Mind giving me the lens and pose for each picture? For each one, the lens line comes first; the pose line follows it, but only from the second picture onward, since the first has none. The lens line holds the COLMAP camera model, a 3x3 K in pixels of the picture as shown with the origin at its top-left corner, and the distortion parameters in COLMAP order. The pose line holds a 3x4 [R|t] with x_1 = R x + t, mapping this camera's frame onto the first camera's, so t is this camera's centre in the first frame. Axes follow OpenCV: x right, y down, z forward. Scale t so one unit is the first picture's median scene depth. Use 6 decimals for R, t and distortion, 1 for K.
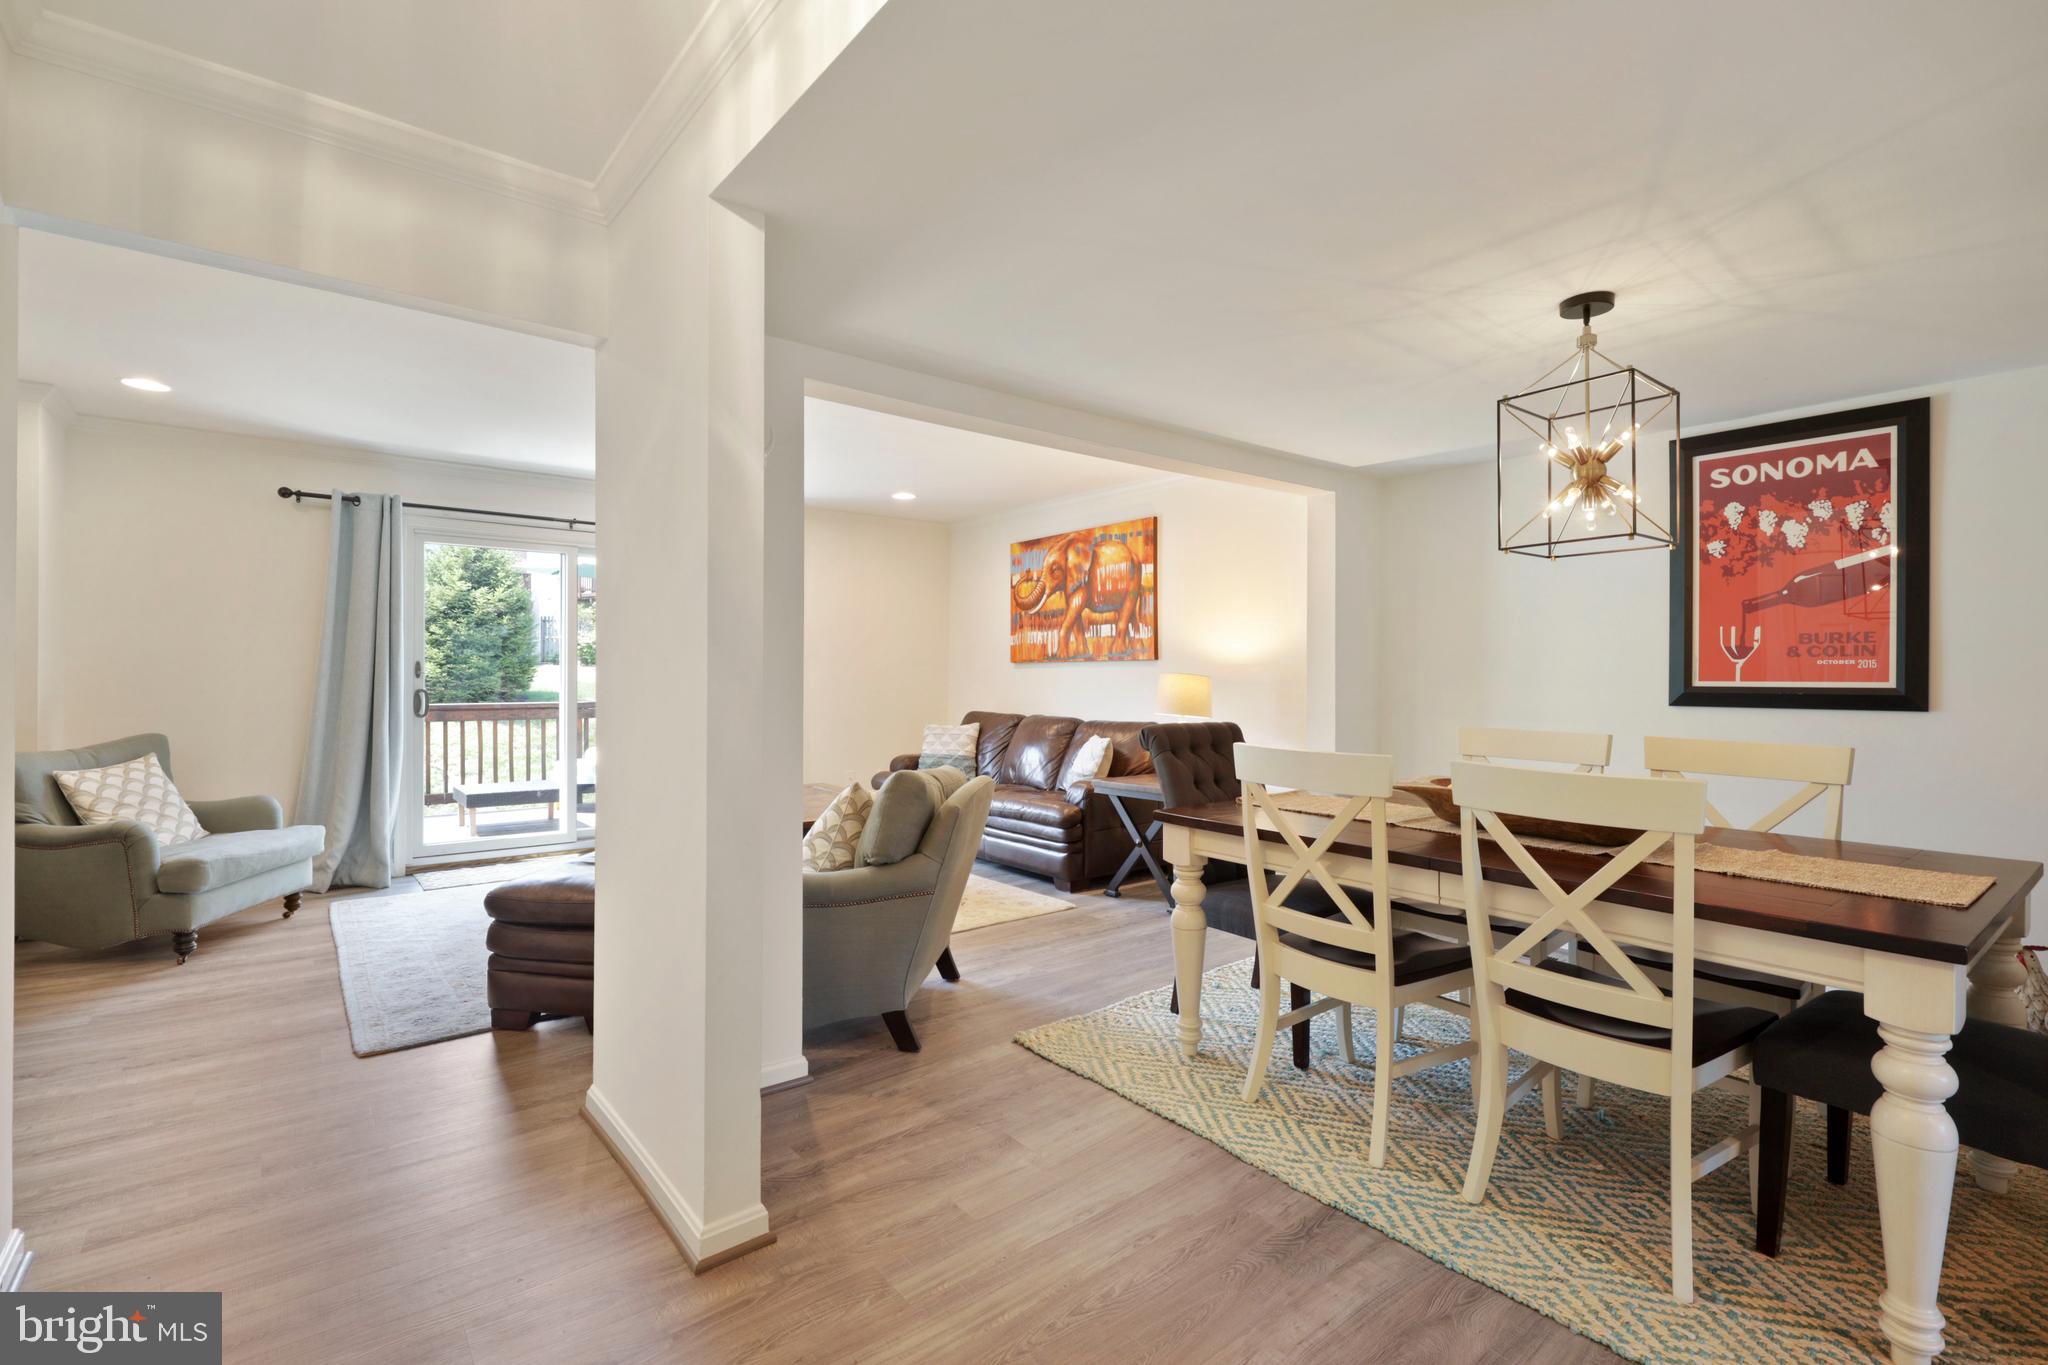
lens RADIAL K [[936.0, 0, 1032.9], [0, 936.0, 681.0], [0, 0, 1]] dist [-0.011484, 0.003965]
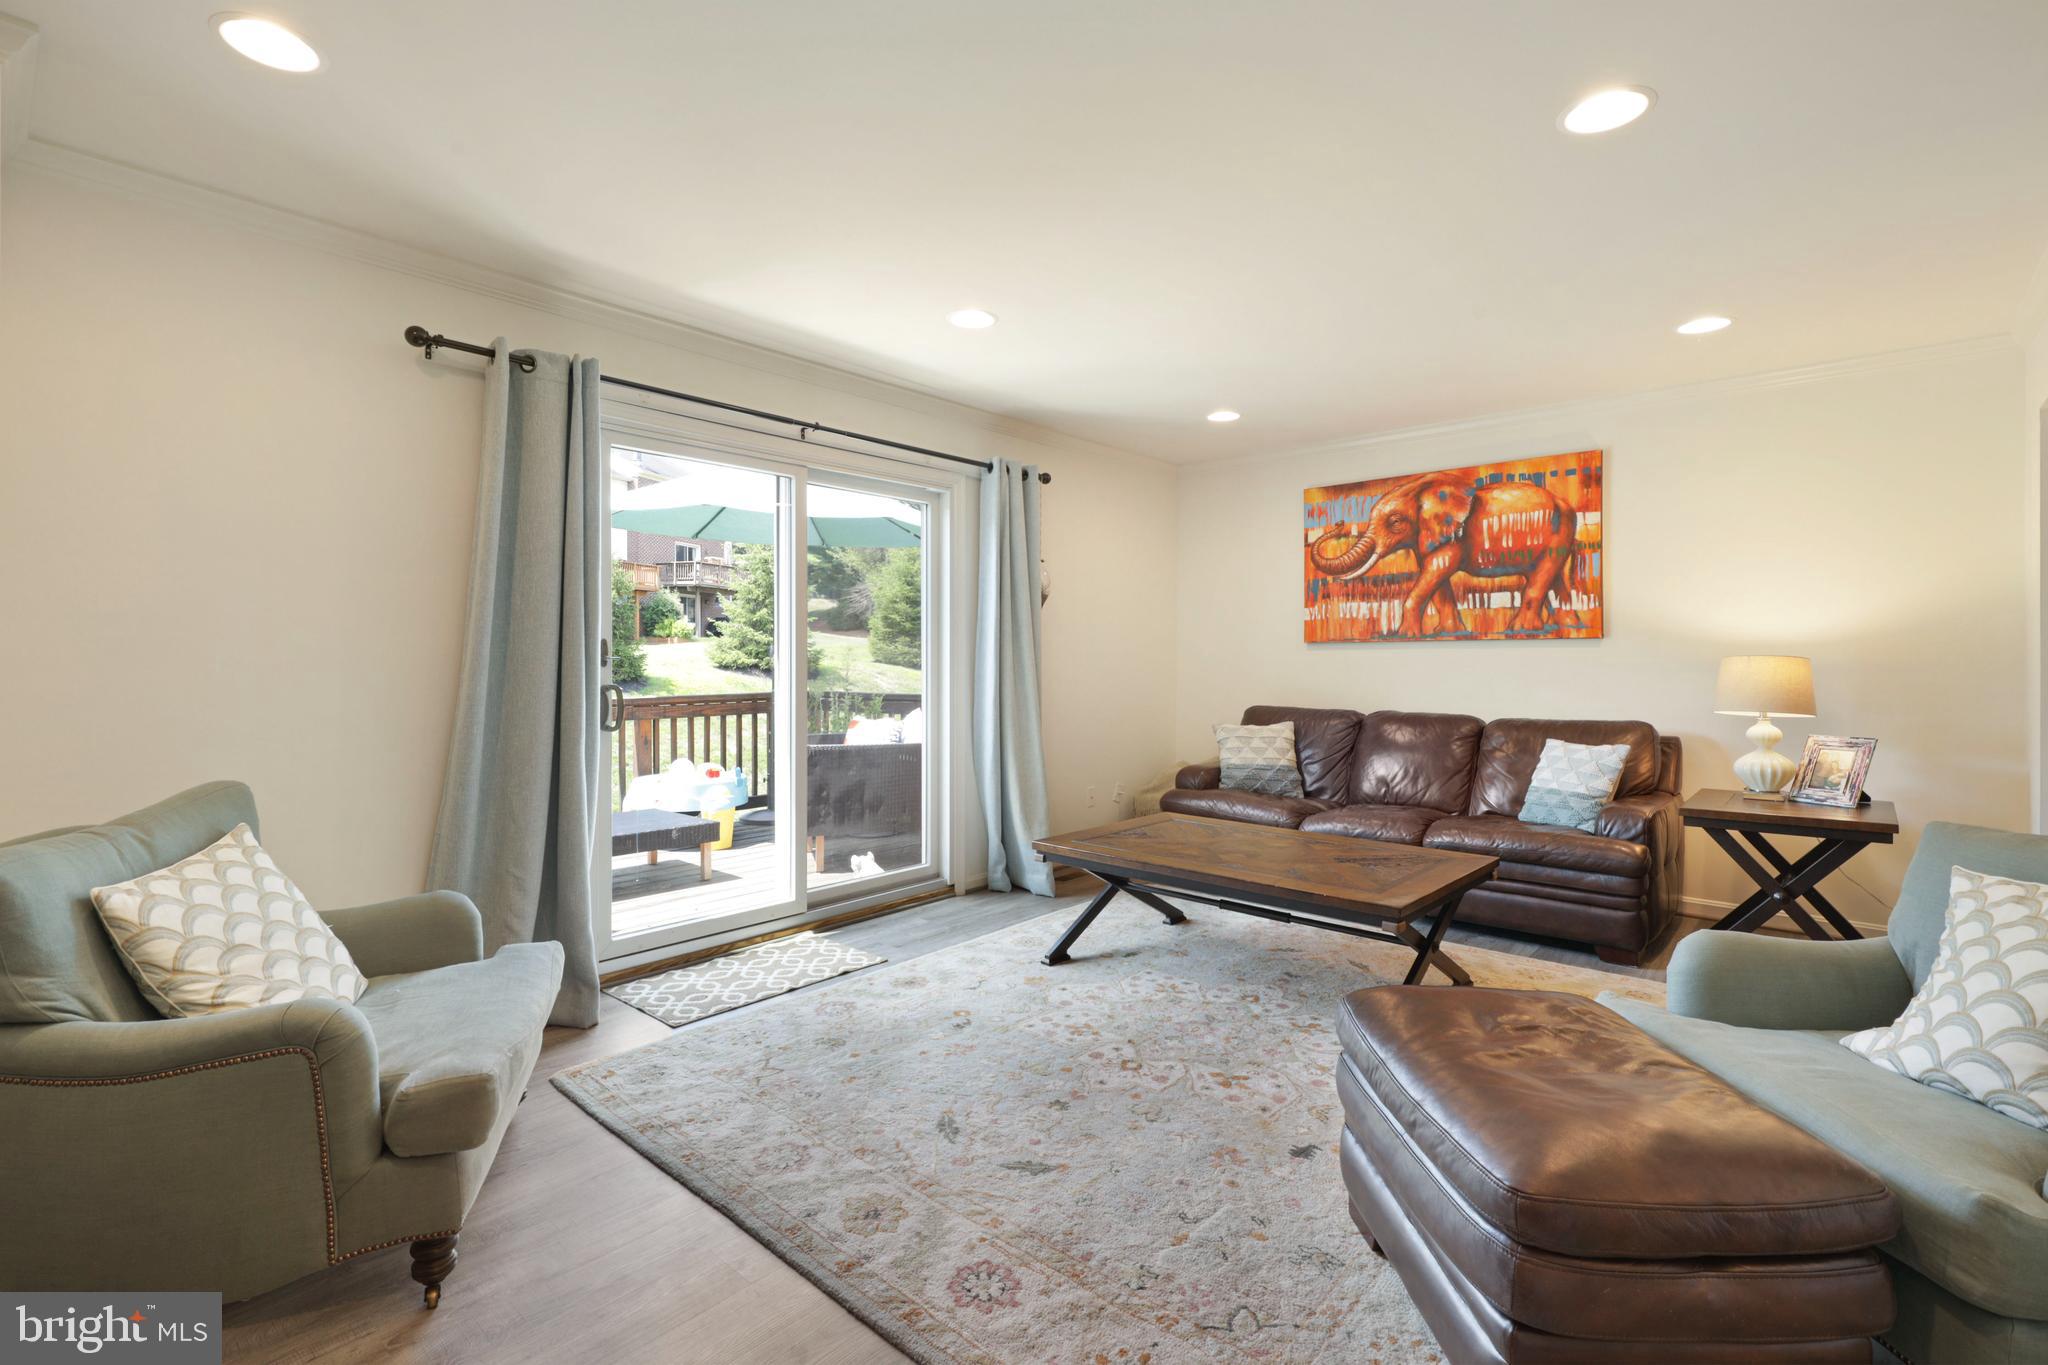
lens RADIAL K [[936.0, 0, 1015.4], [0, 936.0, 663.2], [0, 0, 1]] dist [-0.011484, 0.003965]
pose [[0.986449, -0.003631, 0.164026, -0.428541], [0.003860, 0.999992, -0.001078, -0.003156], [-0.164021, 0.001697, 0.986455, 0.307907]]
